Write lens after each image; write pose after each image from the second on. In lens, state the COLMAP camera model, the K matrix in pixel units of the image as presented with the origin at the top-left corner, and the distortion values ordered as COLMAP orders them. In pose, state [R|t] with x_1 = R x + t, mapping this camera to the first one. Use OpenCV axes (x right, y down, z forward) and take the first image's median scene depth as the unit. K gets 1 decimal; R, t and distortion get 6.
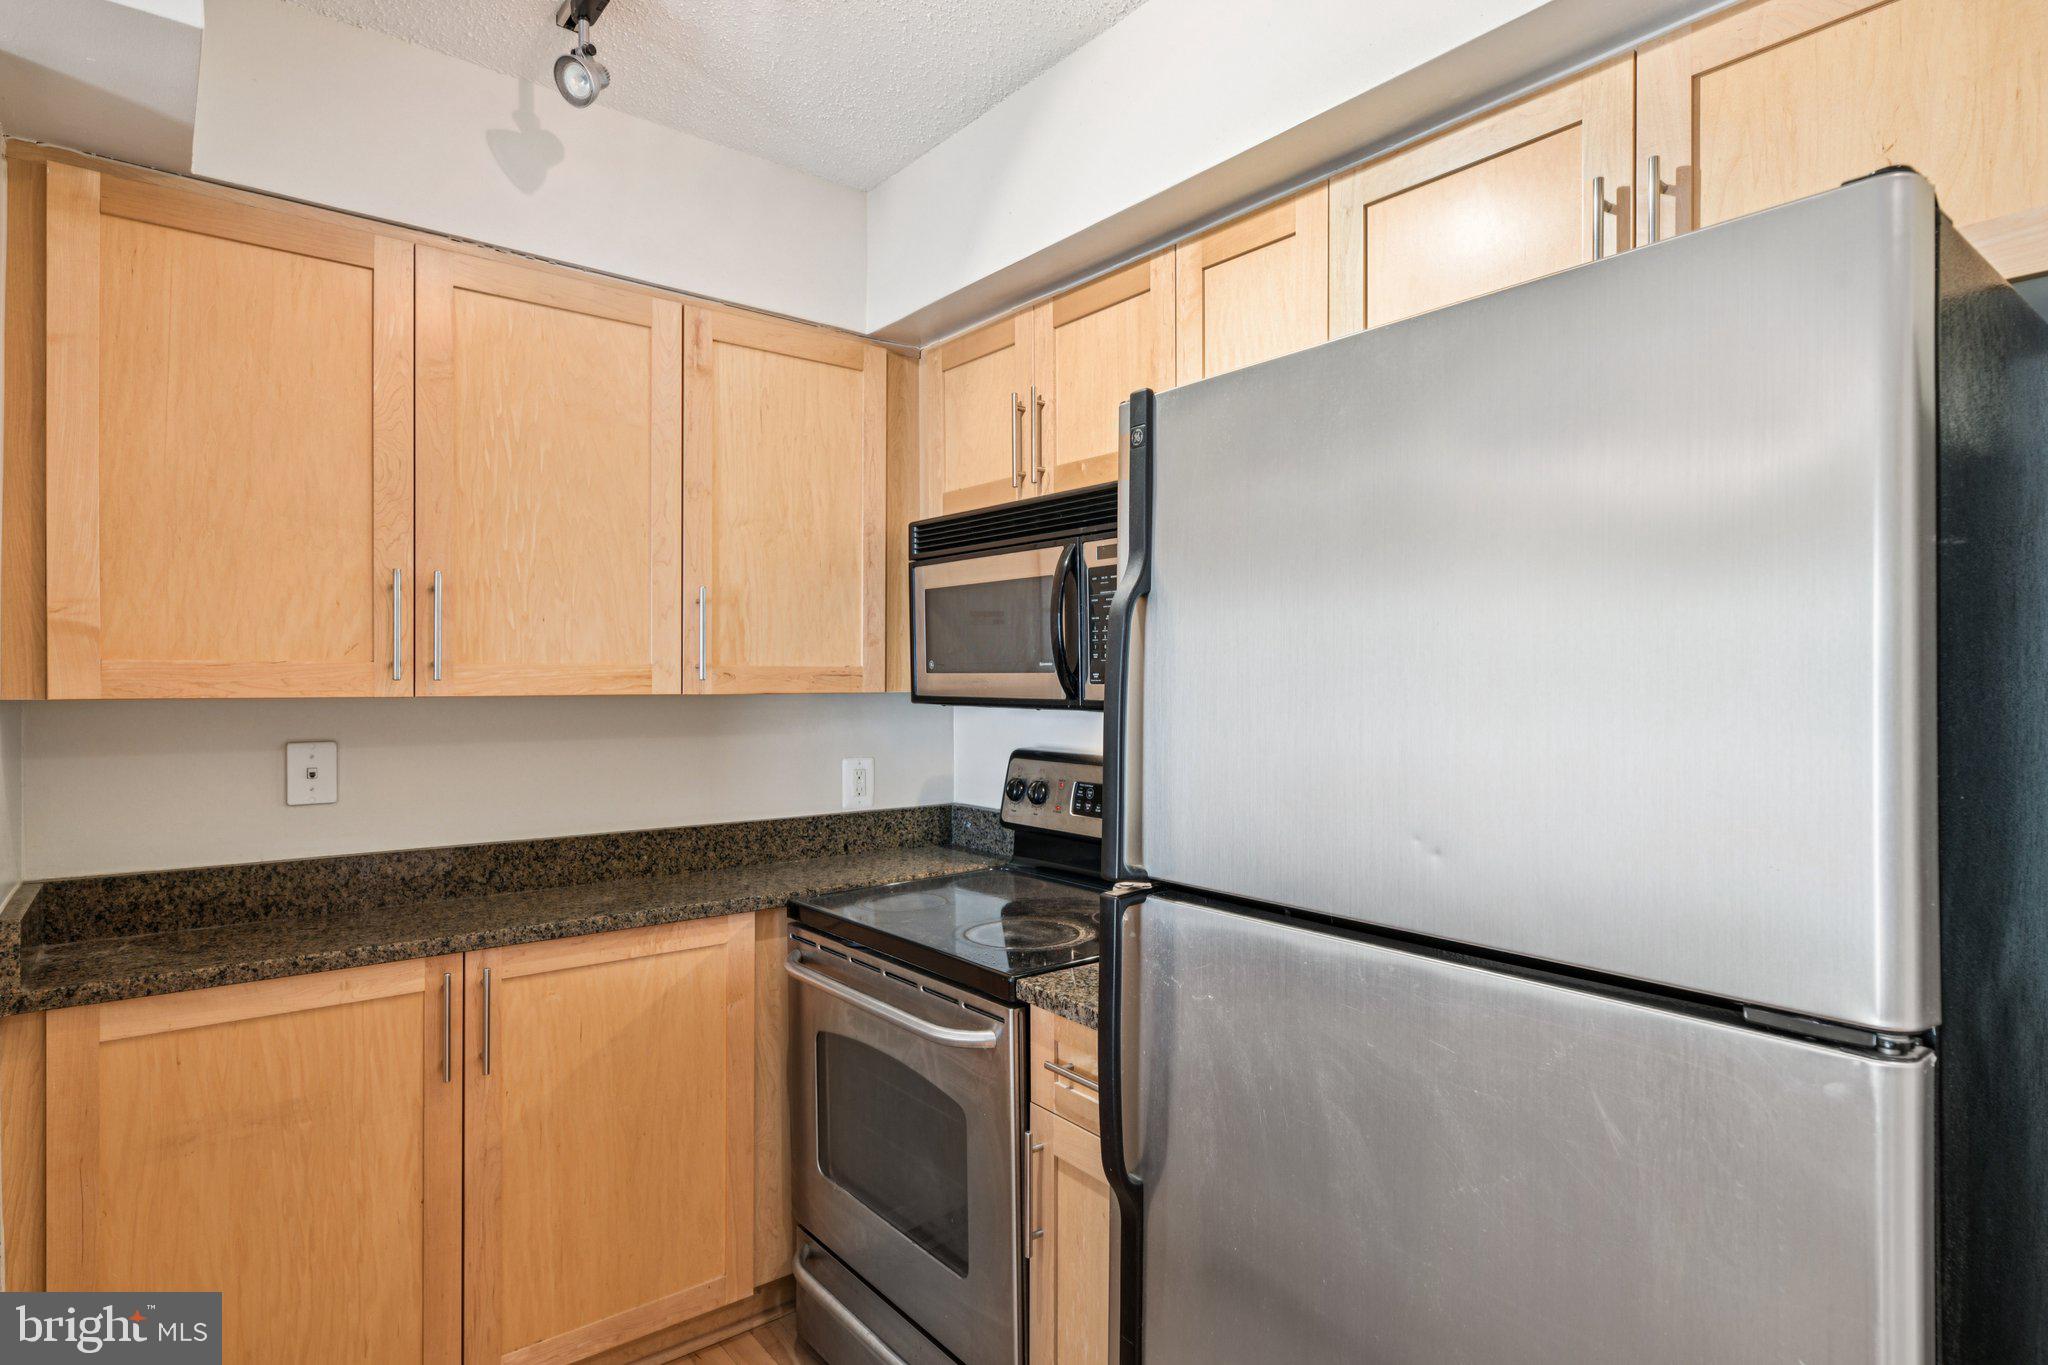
lens RADIAL K [[1082.8, 0, 1026.9], [0, 1082.8, 680.9], [0, 0, 1]] dist [0.003530, -0.000056]
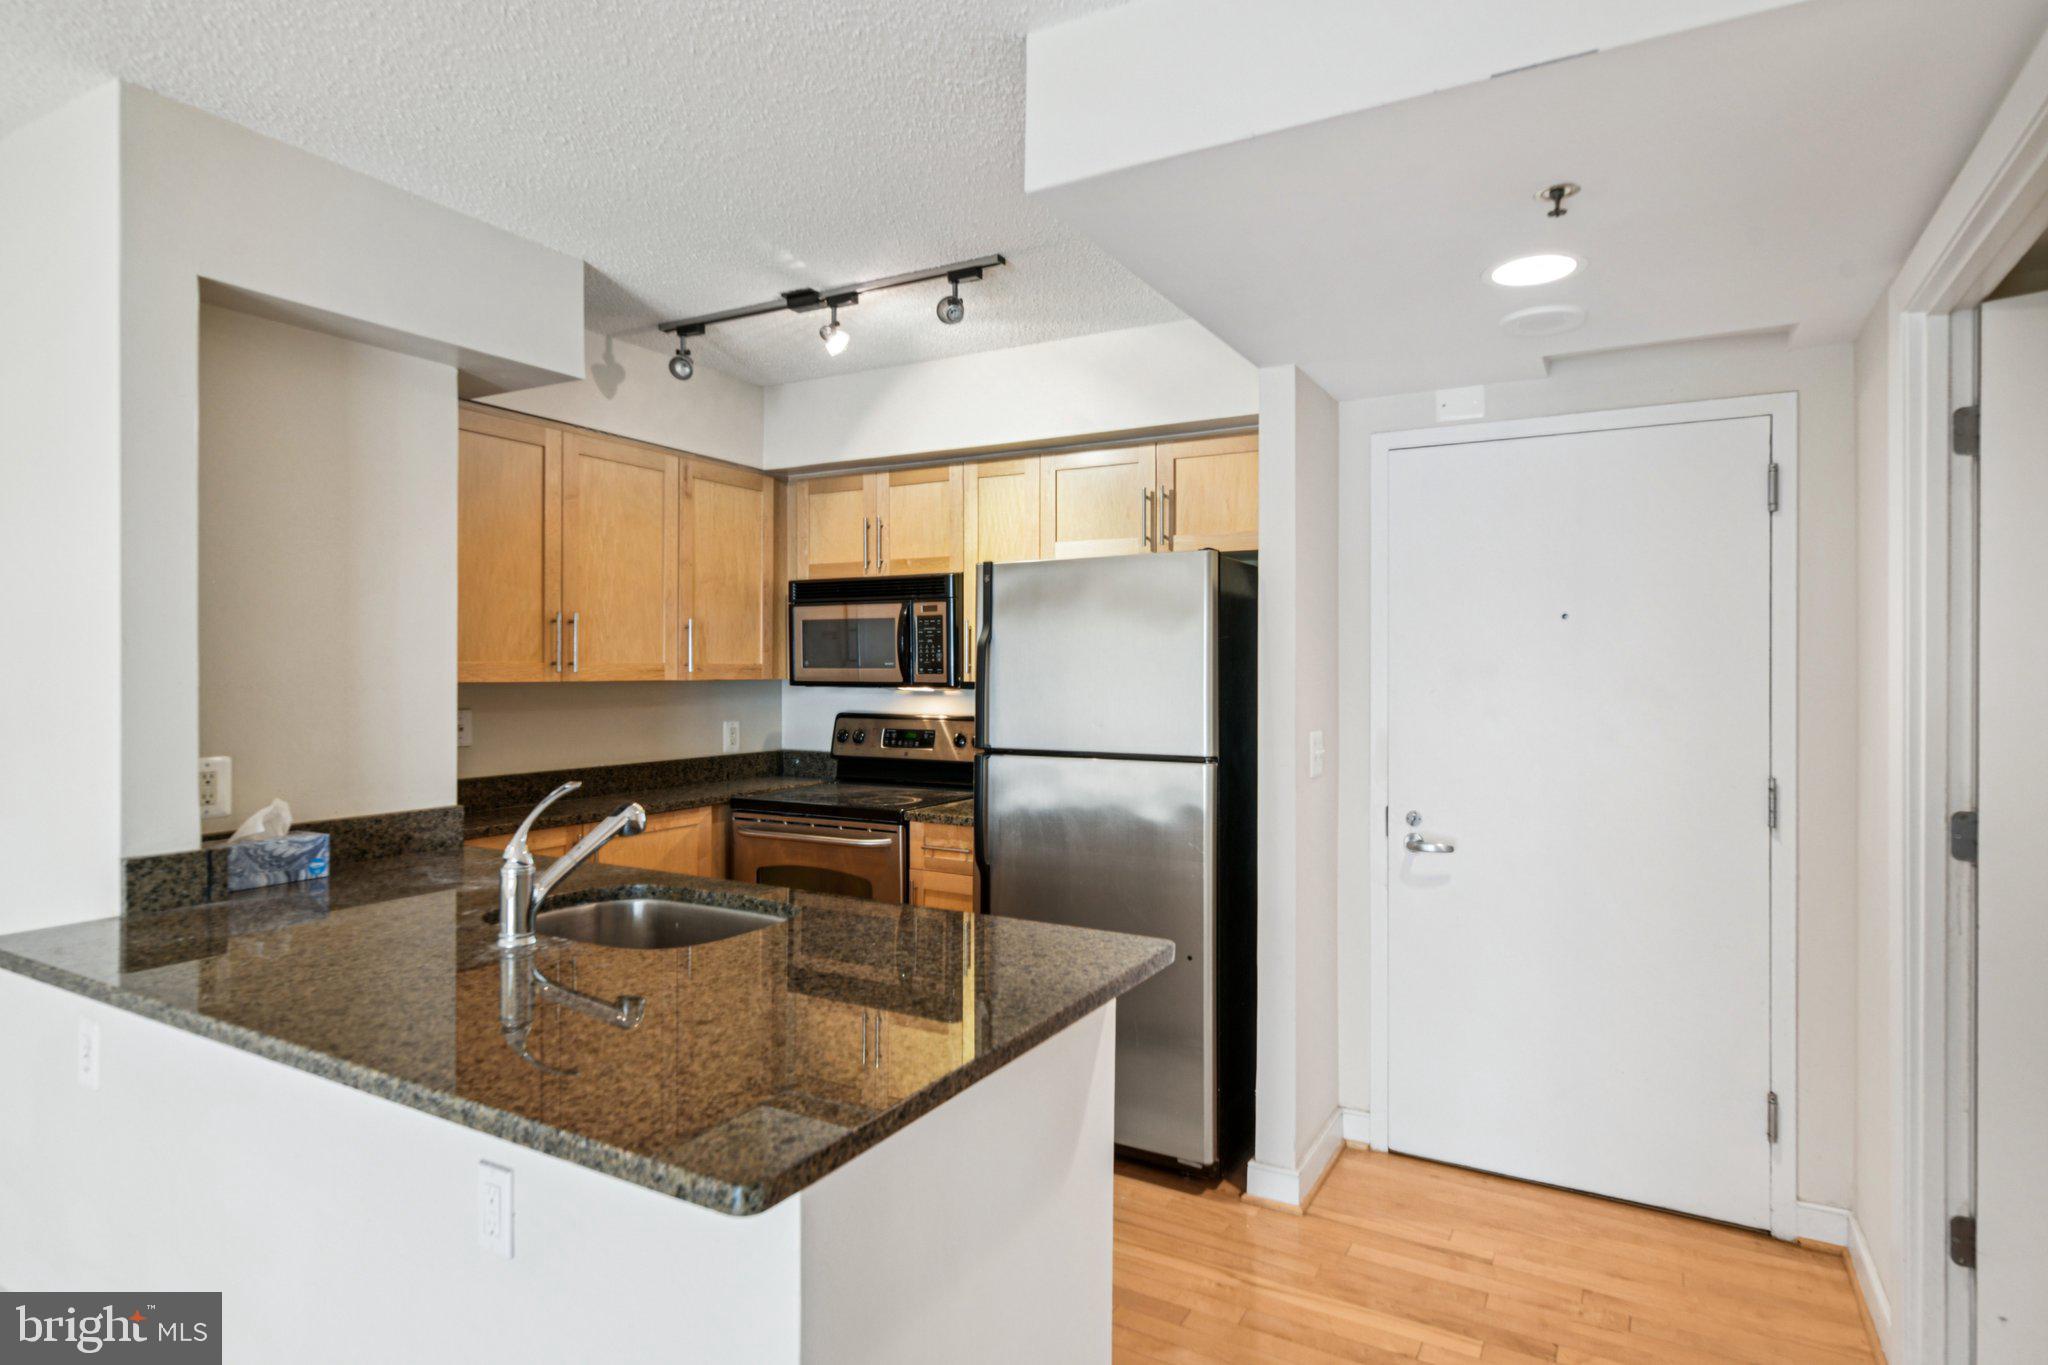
lens RADIAL K [[1111.3, 0, 1024.0], [0, 1111.3, 682.5], [0, 0, 1]] dist [0.004064, 0.000530]
pose [[0.930310, -0.004966, 0.366740, -0.477213], [0.001118, 0.999942, 0.010704, -0.003078], [-0.366772, -0.009548, 0.930262, -0.911475]]
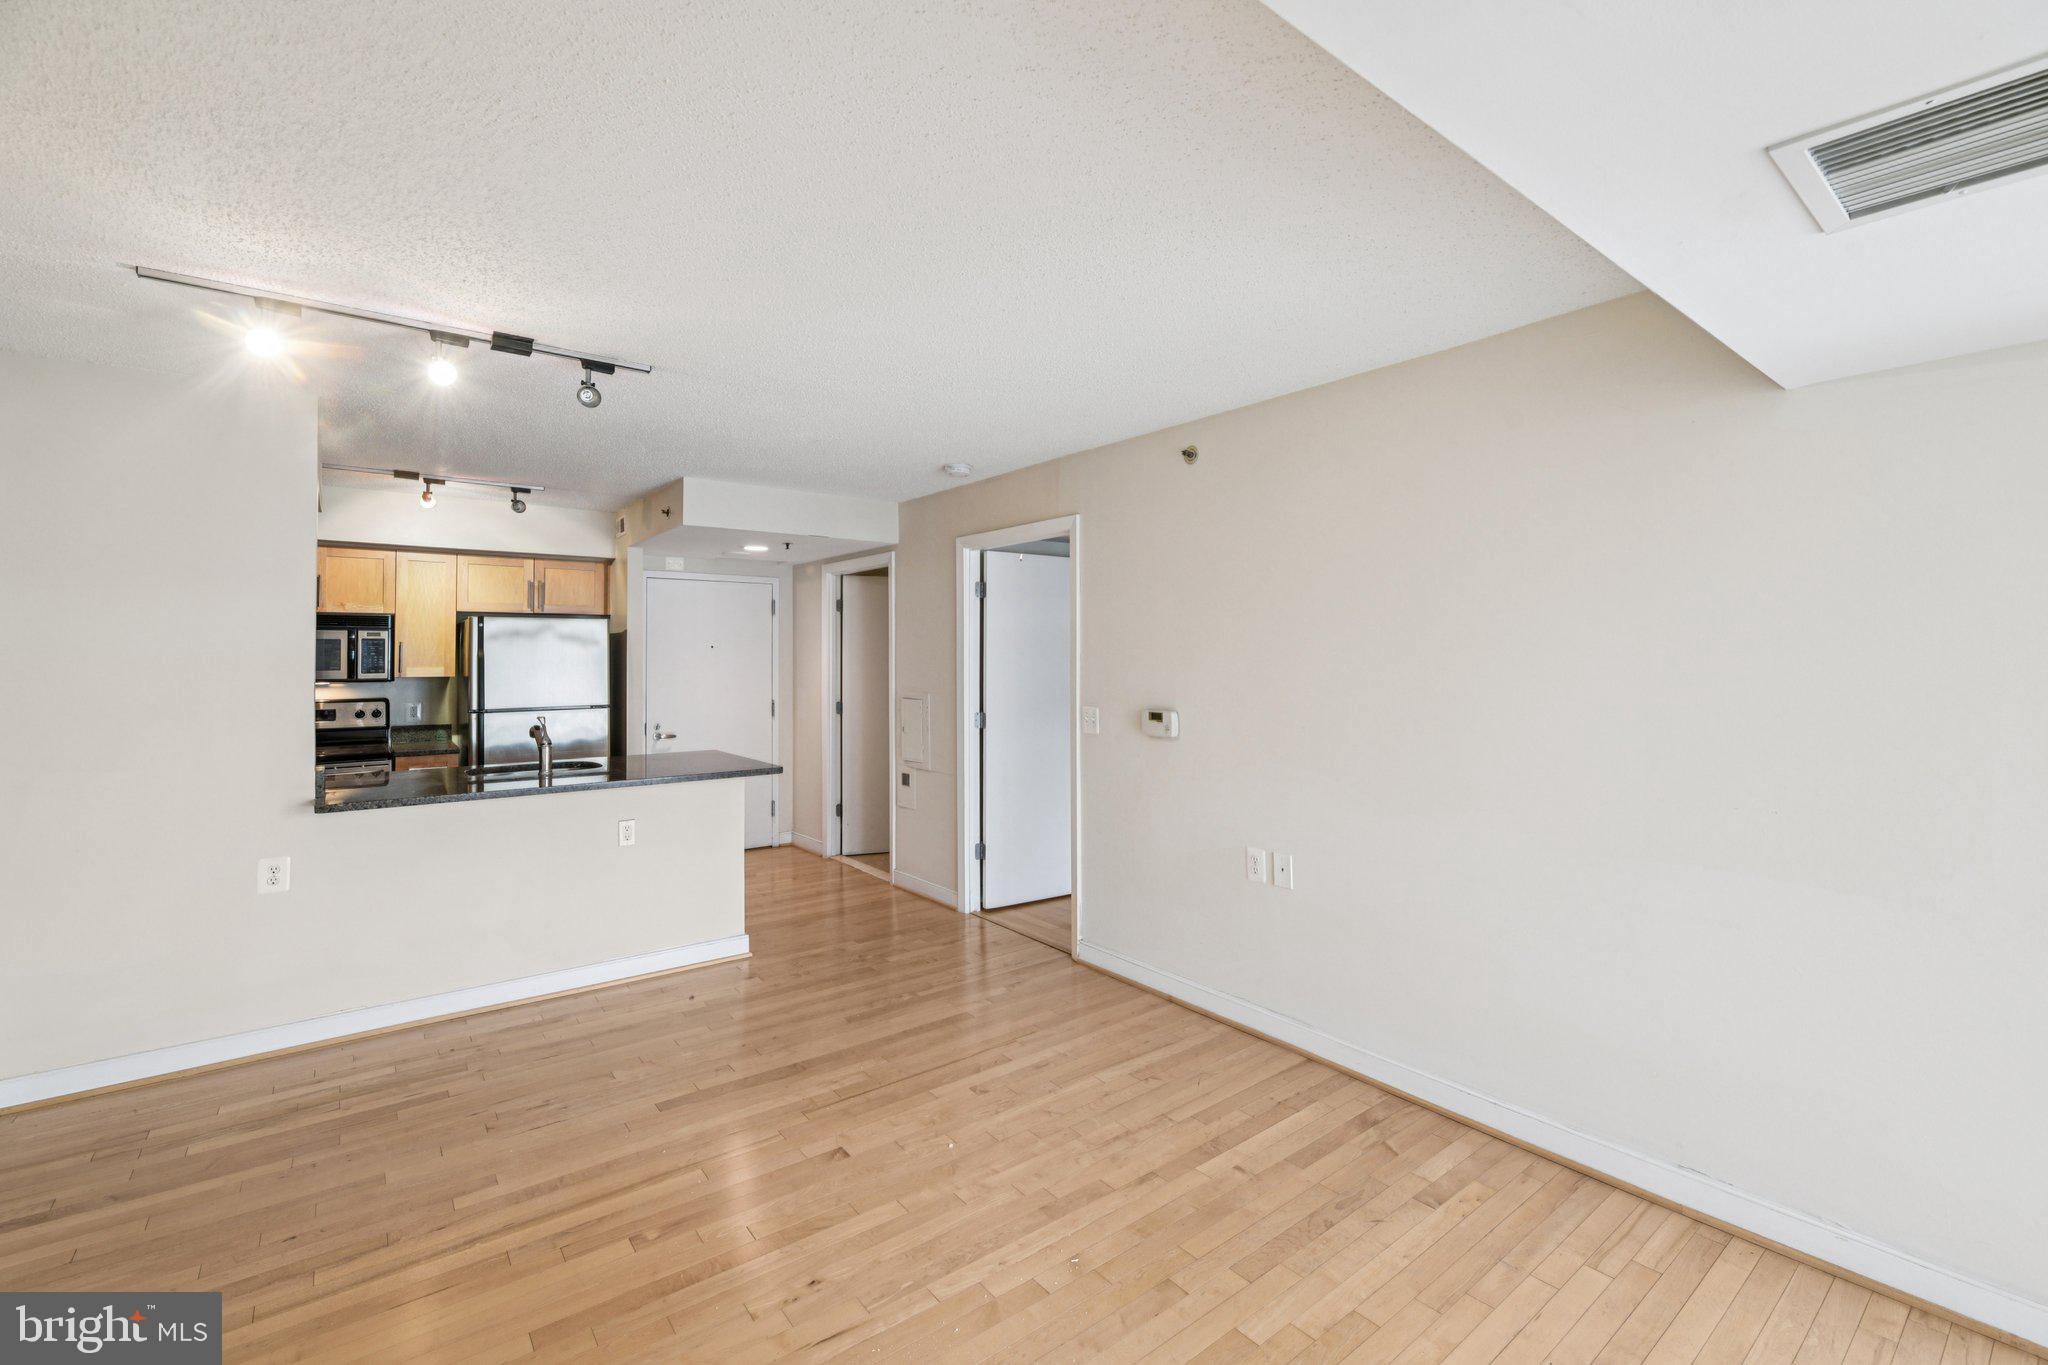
lens RADIAL K [[864.2, 0, 1023.4], [0, 864.2, 669.5], [0, 0, 1]] dist [-0.000600, 0.000074]
pose [[0.009781, -0.025701, 0.999622, -2.390904], [0.003751, 0.999664, 0.025665, -0.065803], [-0.999945, 0.003498, 0.009874, -0.974909]]
